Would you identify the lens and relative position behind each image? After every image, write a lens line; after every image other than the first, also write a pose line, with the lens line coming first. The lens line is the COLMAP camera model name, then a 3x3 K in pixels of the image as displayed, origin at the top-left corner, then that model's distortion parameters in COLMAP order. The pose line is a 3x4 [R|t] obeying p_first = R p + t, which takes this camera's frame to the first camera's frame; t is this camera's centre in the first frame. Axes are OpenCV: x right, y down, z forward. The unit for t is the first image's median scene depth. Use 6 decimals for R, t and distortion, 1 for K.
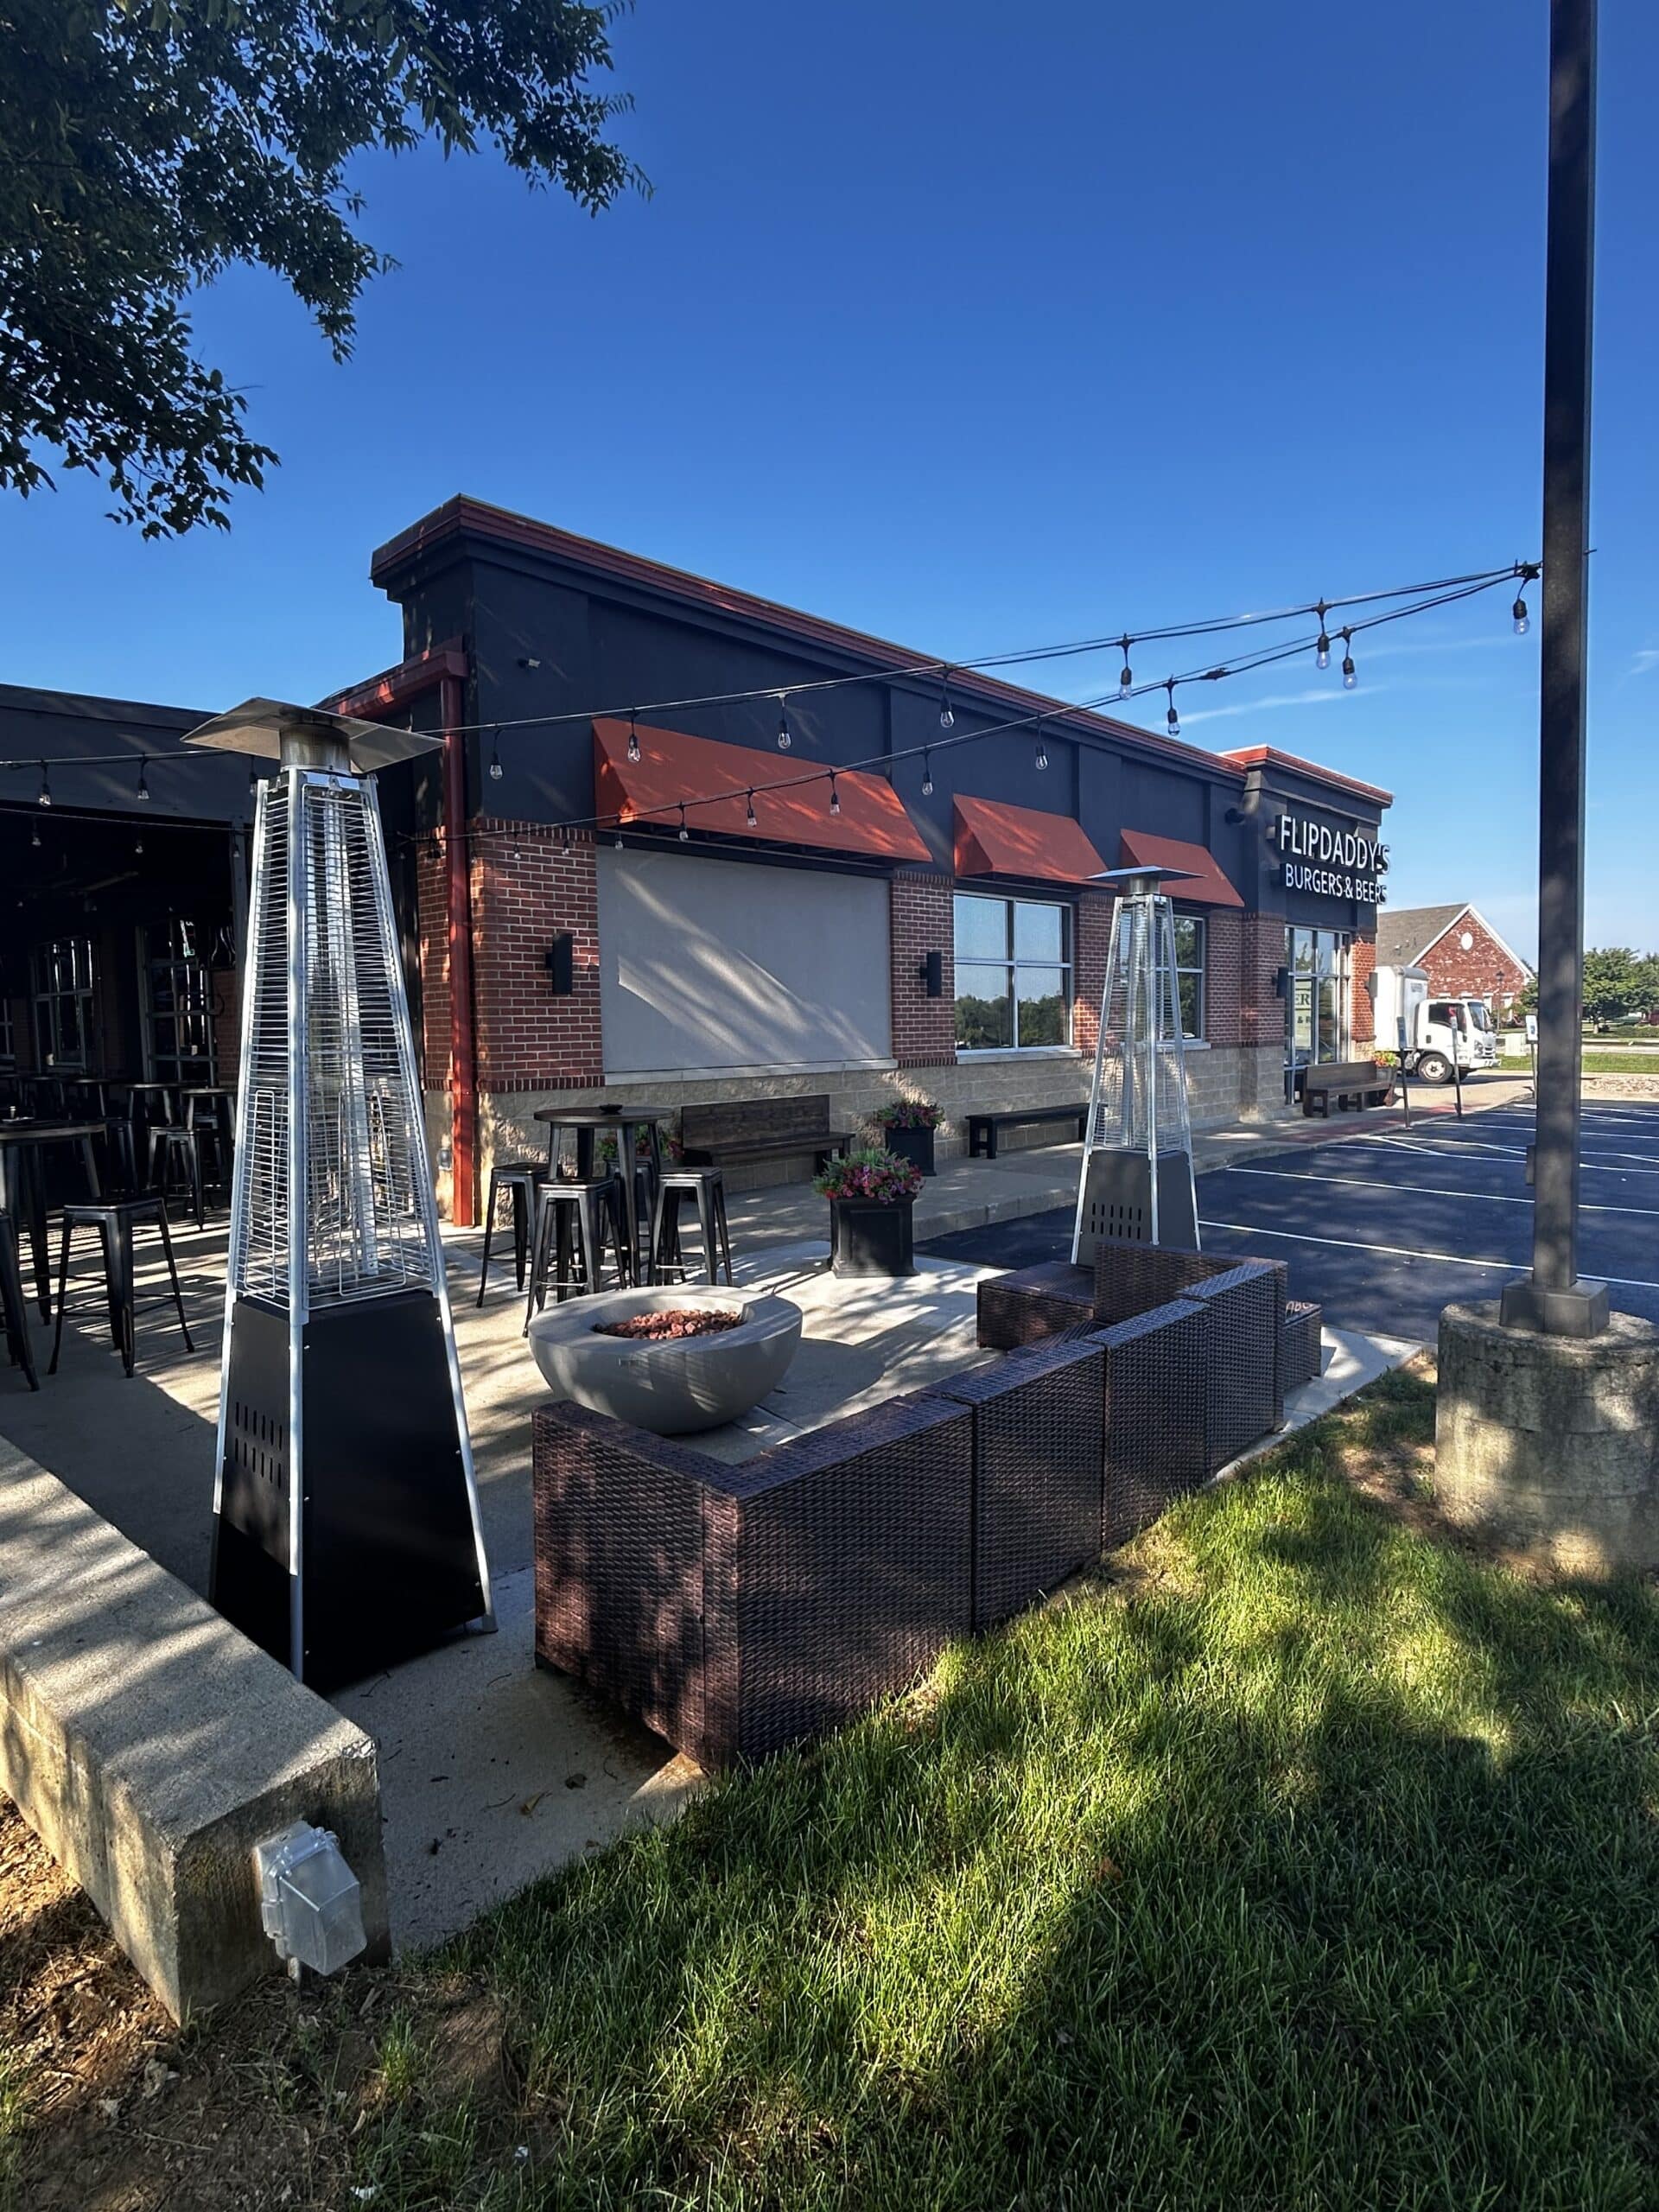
lens RADIAL K [[1168.7, 0, 829.2], [0, 1168.7, 1104.5], [0, 0, 1]] dist [-0.007156, 0.001794]
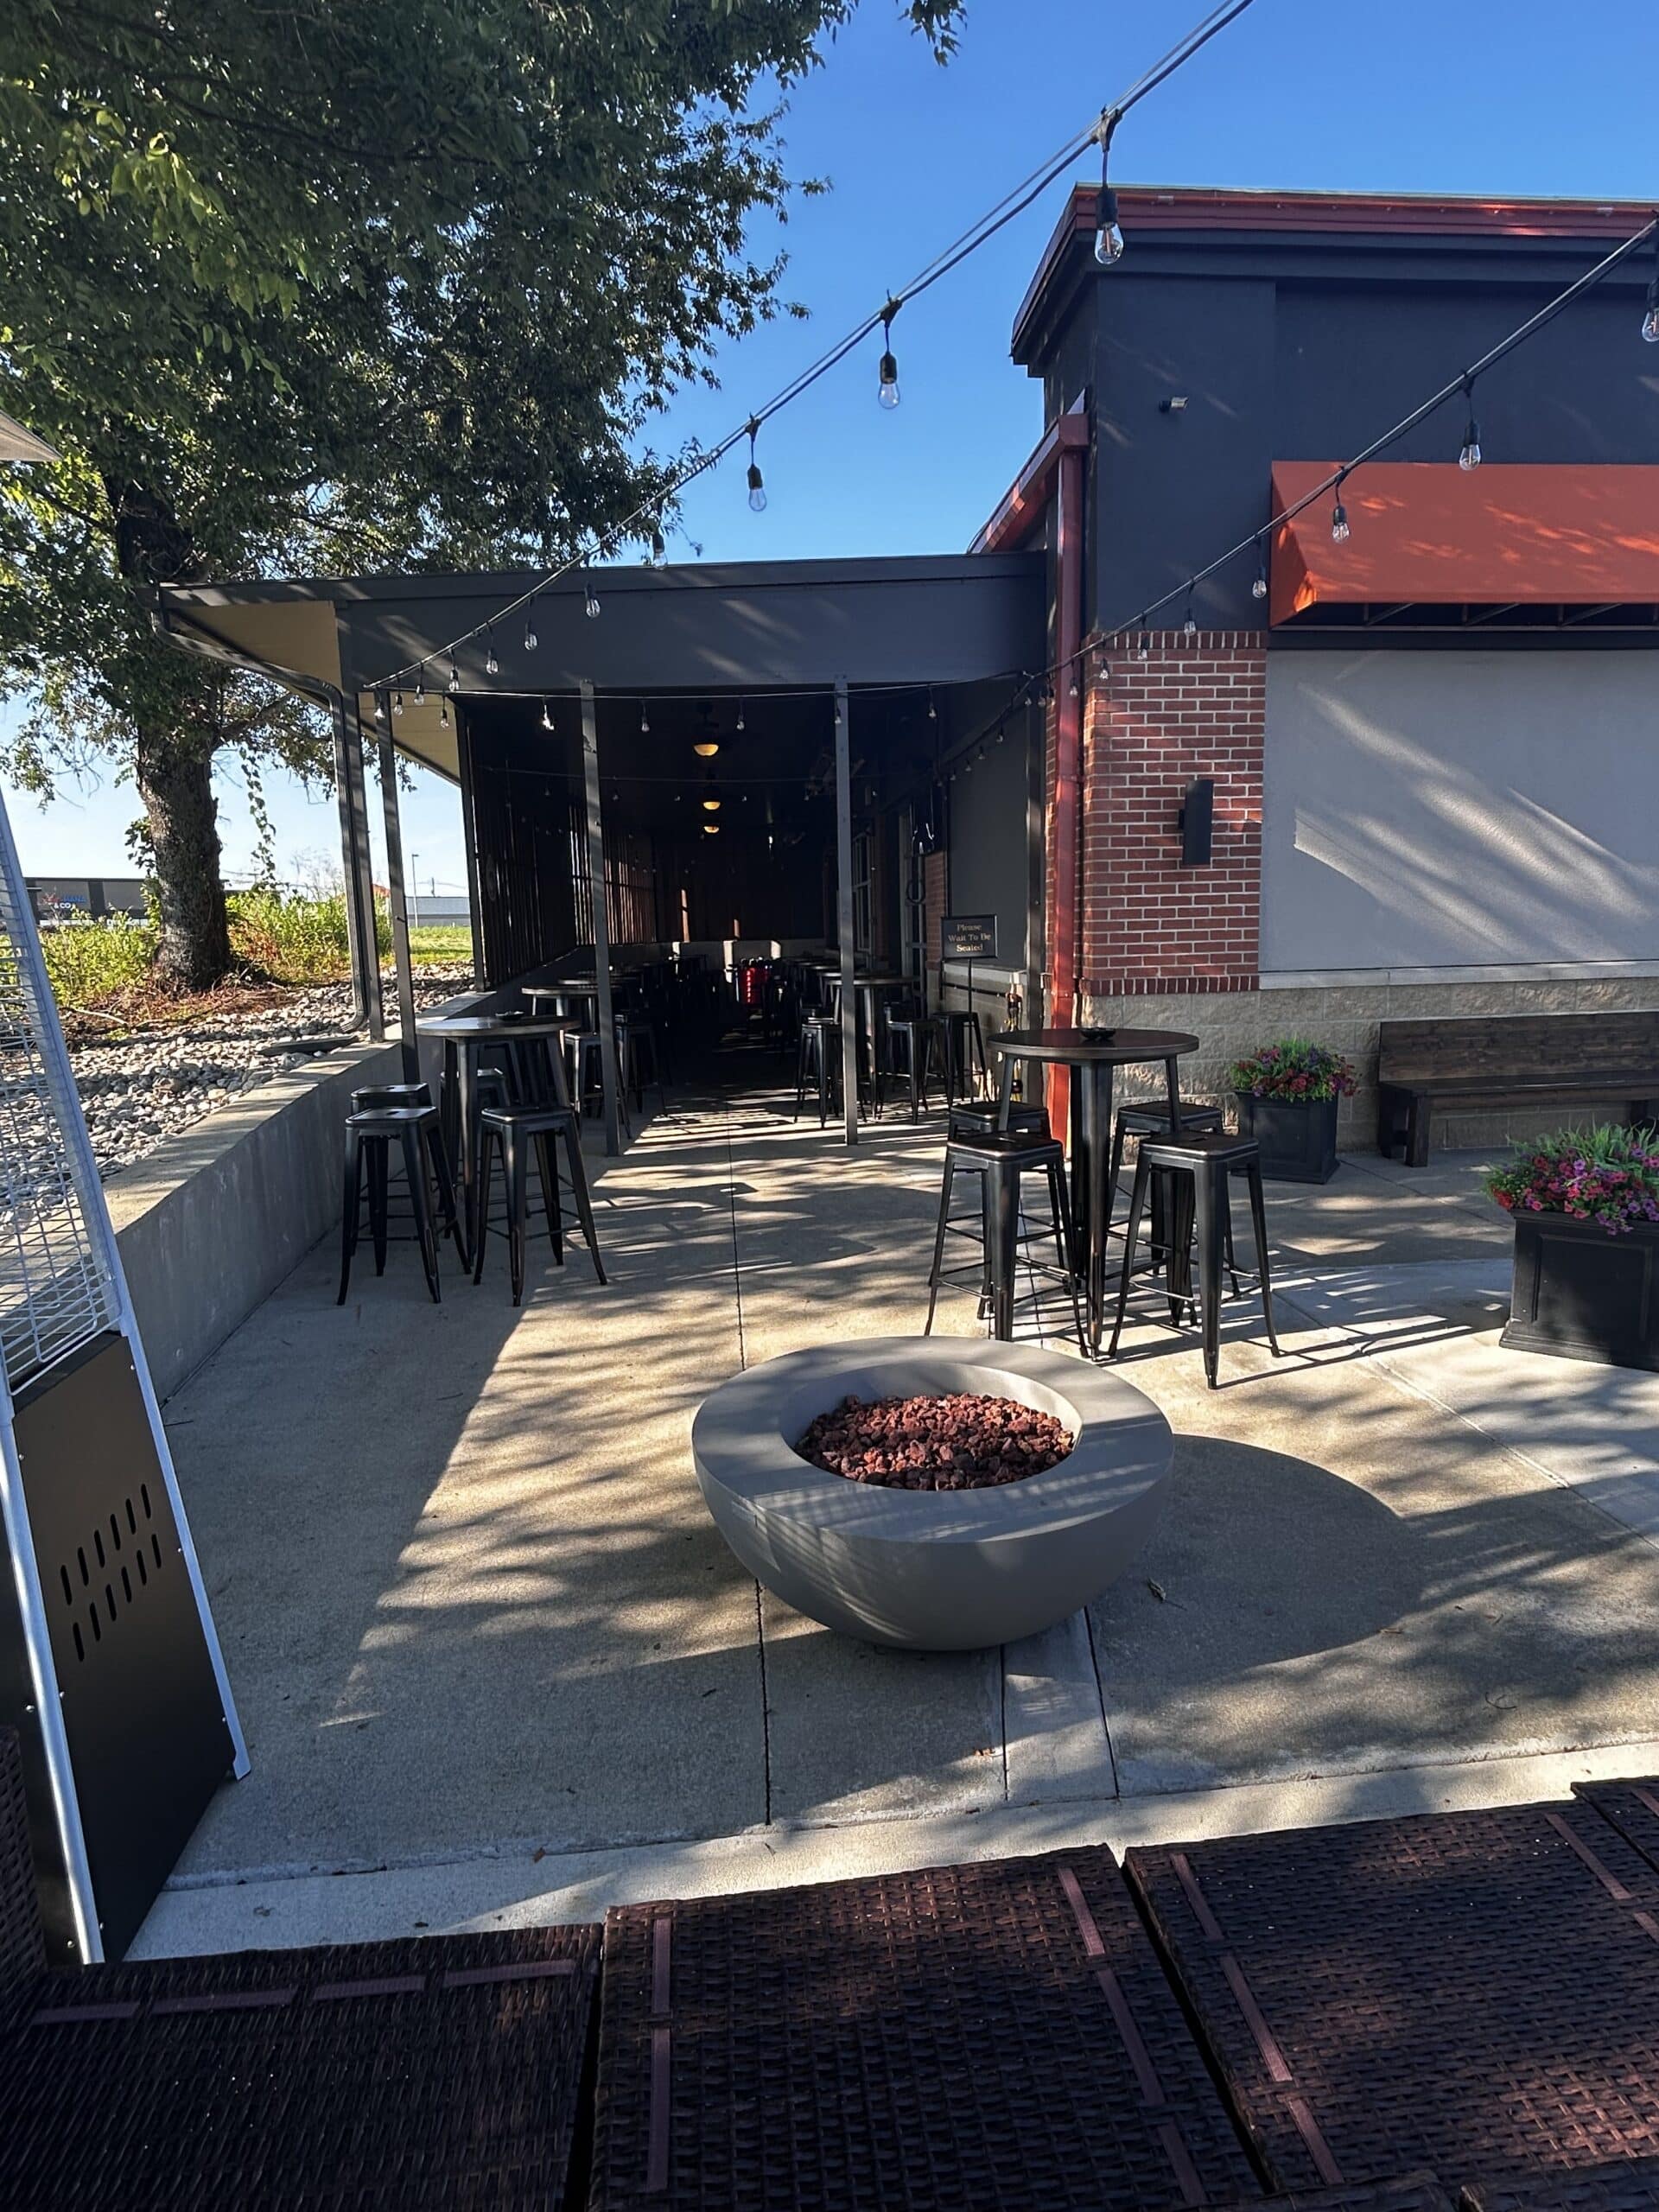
lens RADIAL K [[1168.7, 0, 829.3], [0, 1168.7, 1104.7], [0, 0, 1]] dist [-0.007156, 0.001794]
pose [[0.752393, 0.095360, -0.651775, 0.093497], [-0.031352, 0.993529, 0.109170, -0.016673], [0.657967, -0.061704, 0.750514, 0.279146]]
